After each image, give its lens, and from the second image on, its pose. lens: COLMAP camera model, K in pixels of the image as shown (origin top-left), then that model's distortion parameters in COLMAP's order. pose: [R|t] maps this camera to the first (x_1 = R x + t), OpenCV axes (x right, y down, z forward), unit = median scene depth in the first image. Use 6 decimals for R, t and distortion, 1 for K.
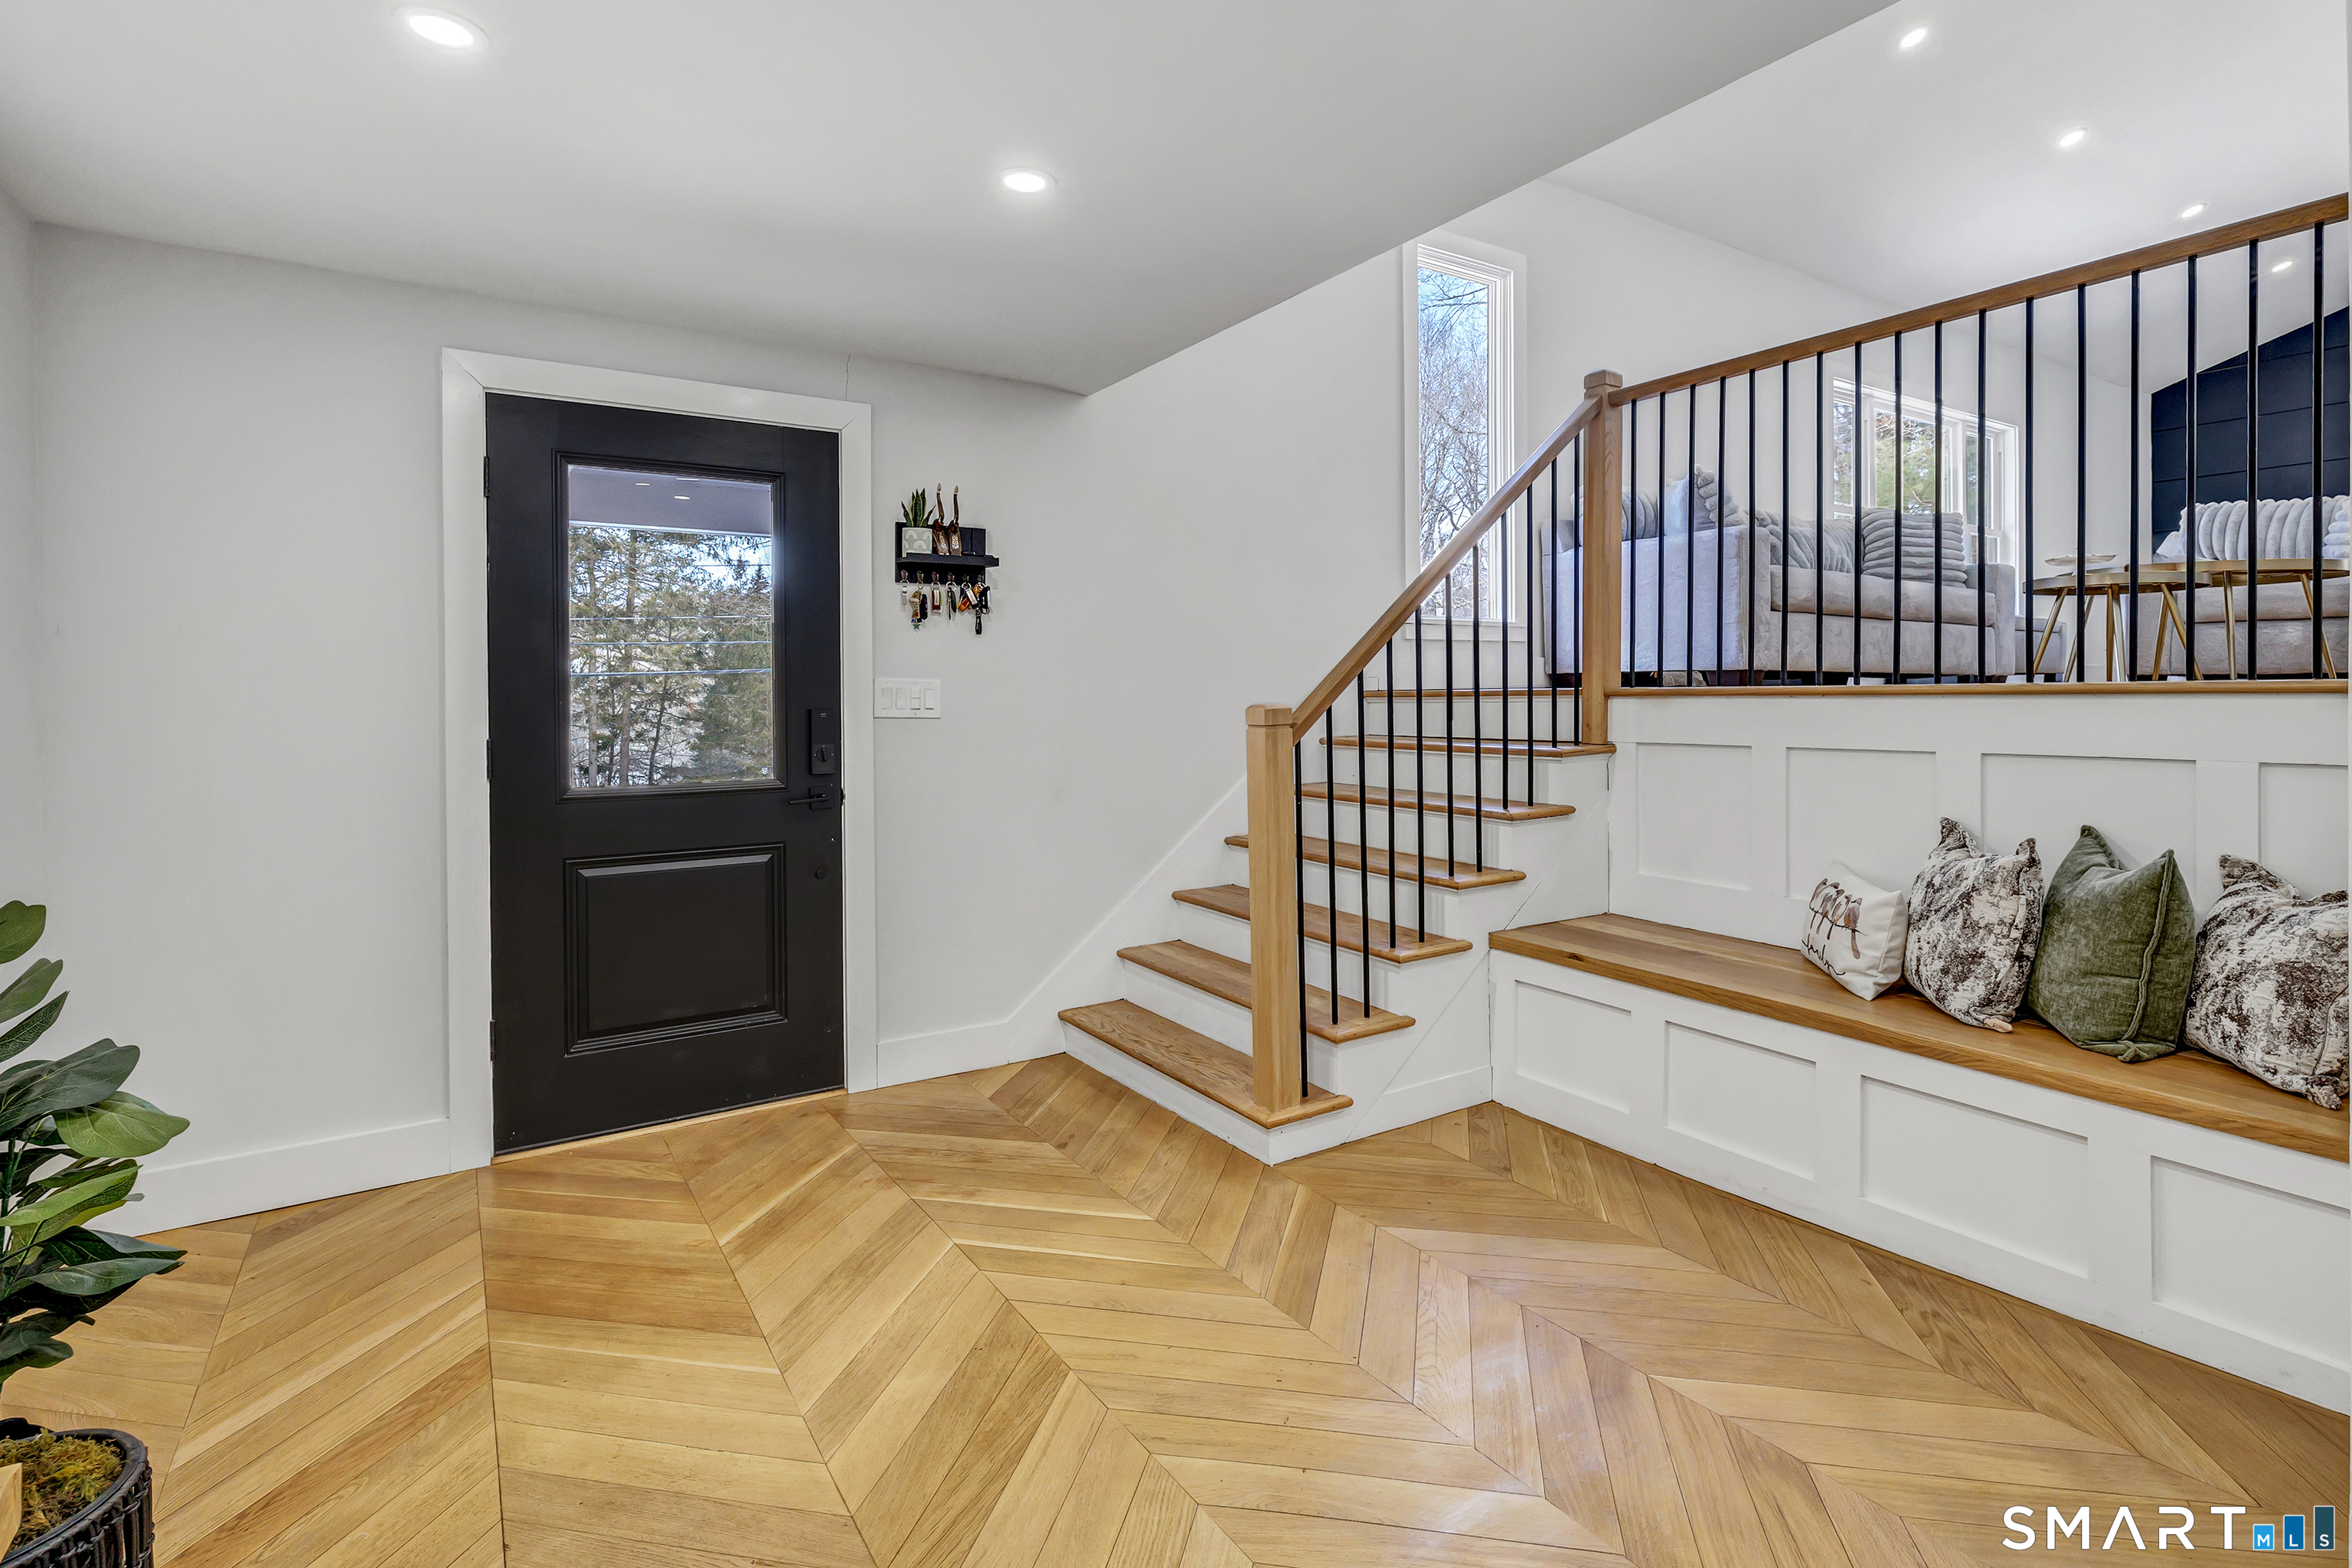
lens RADIAL K [[1069.2, 0, 1173.2], [0, 1069.2, 736.0], [0, 0, 1]] dist [-0.000414, 0.000107]
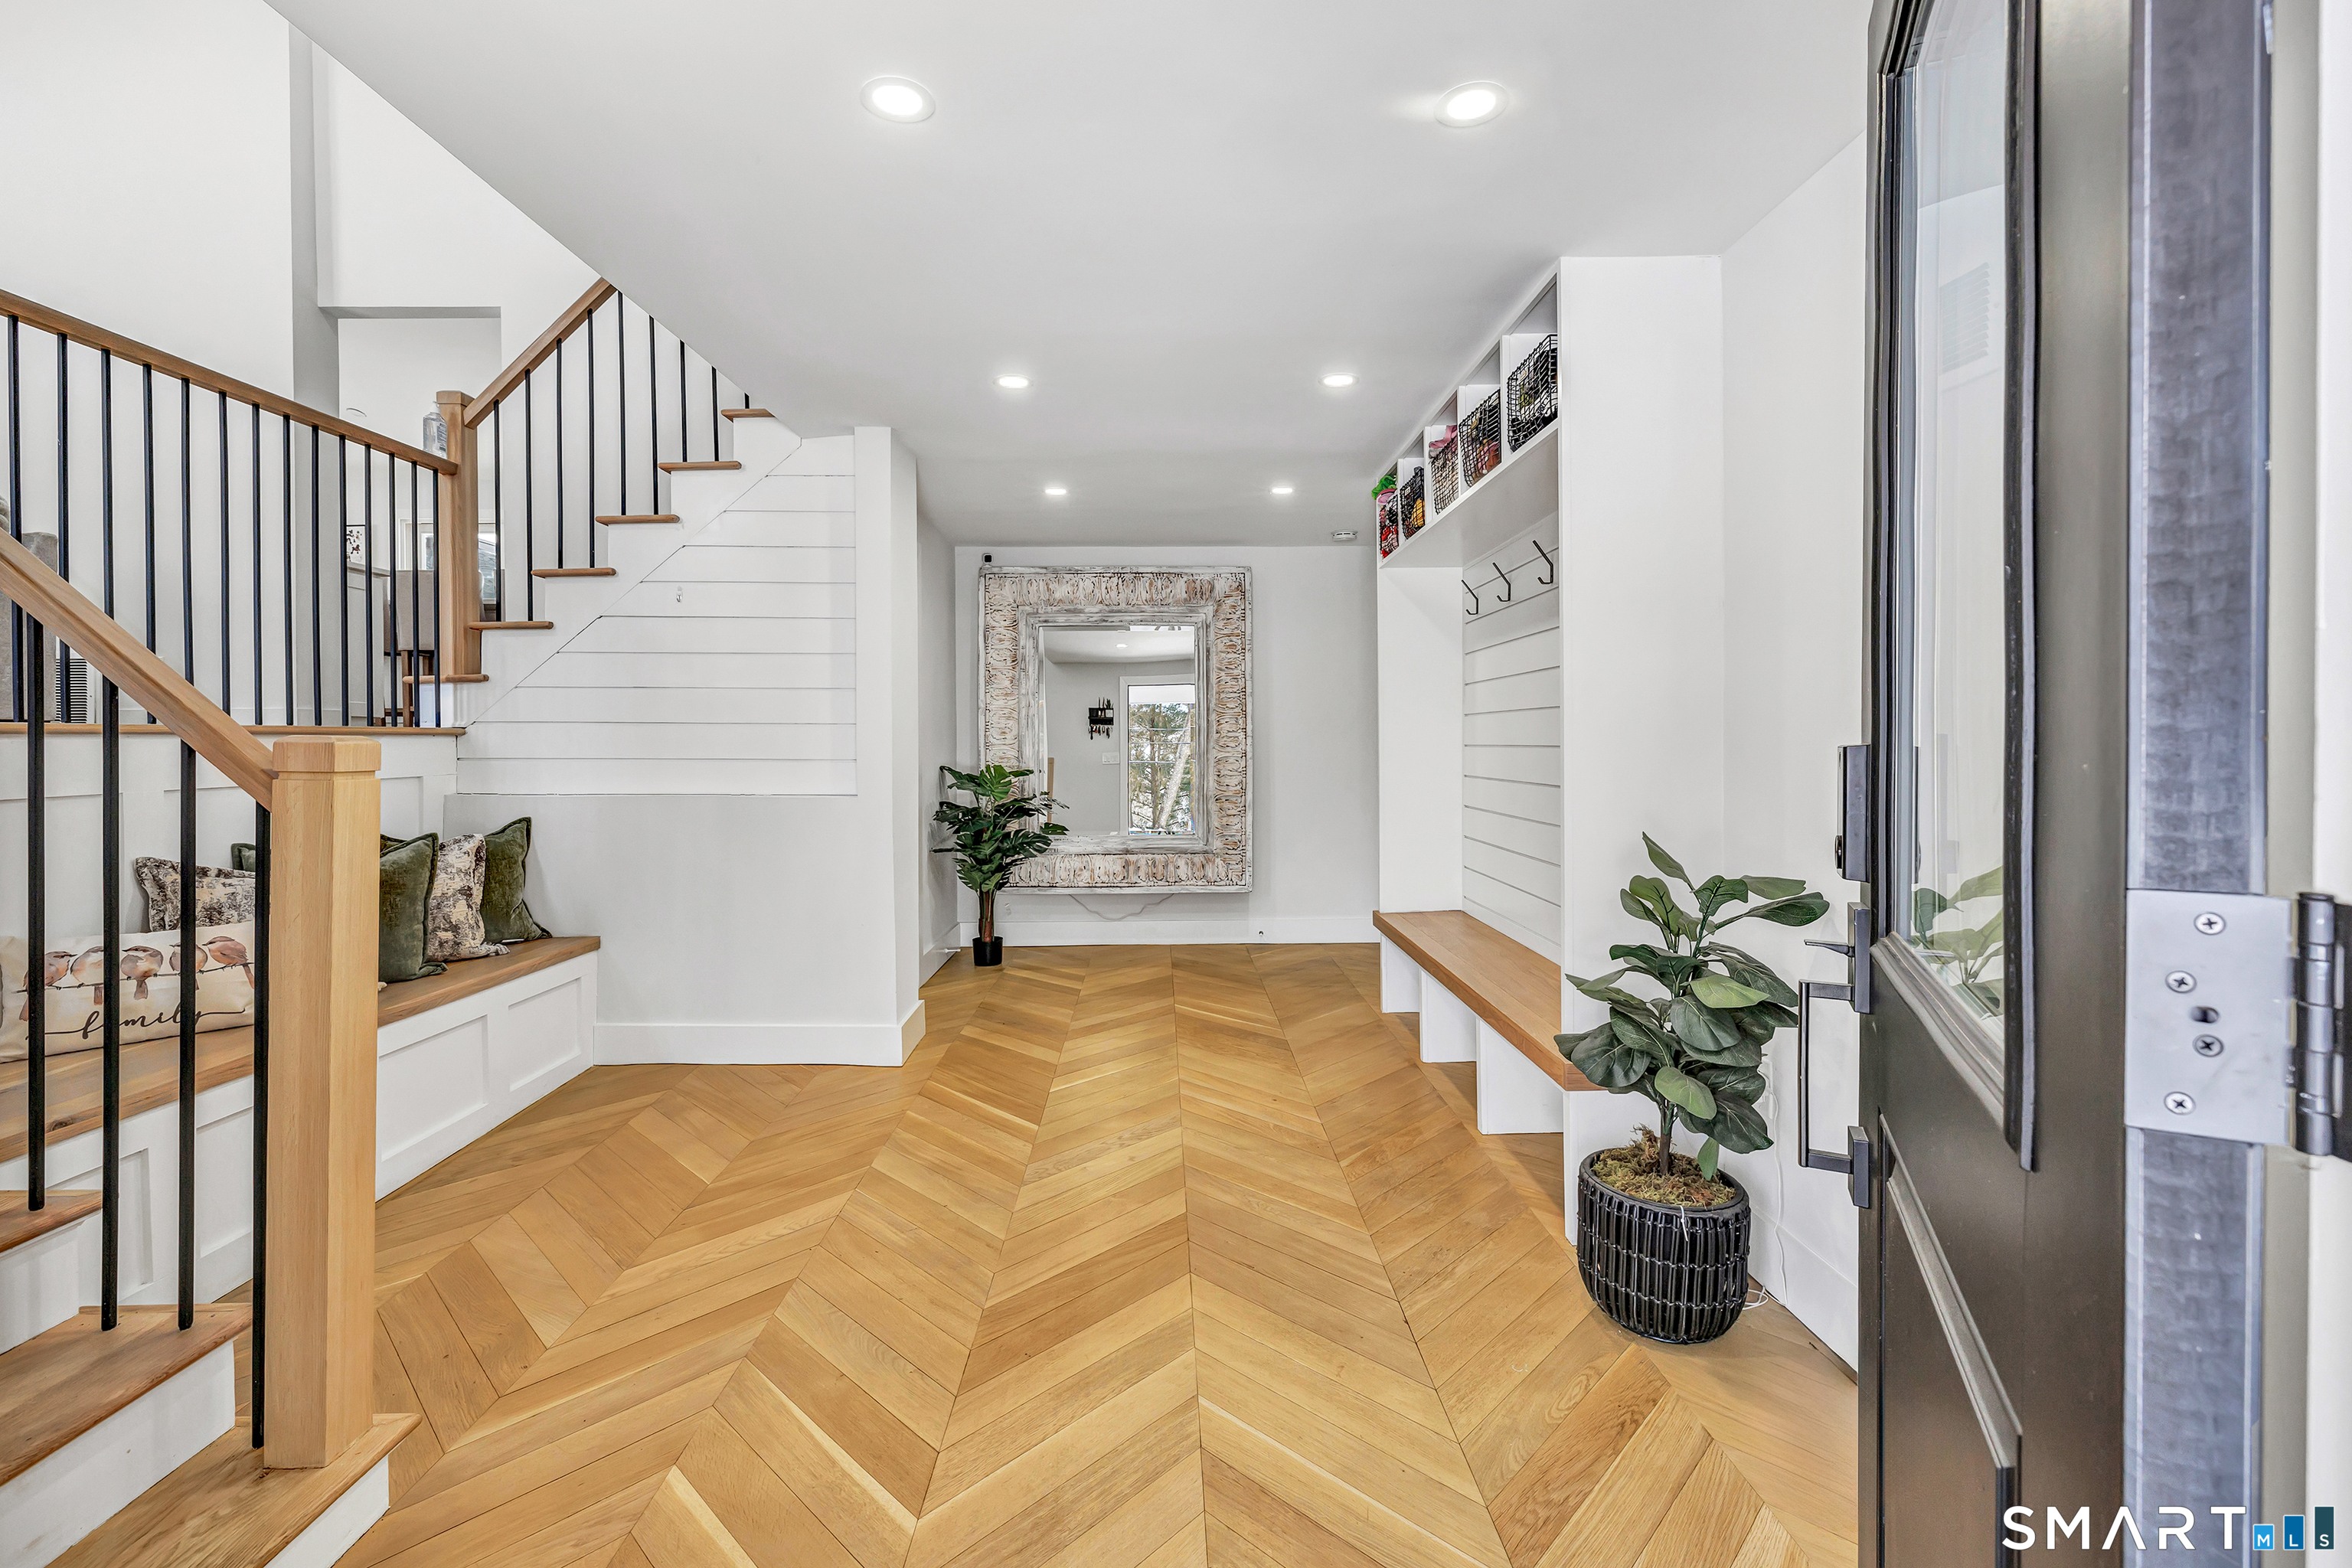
lens RADIAL K [[1069.2, 0, 1173.2], [0, 1069.2, 736.0], [0, 0, 1]] dist [-0.000414, 0.000107]
pose [[-0.841095, 0.008596, 0.540819, -0.869606], [0.024009, 0.999482, 0.021454, -0.047479], [-0.540354, 0.031029, -0.840865, 1.781136]]
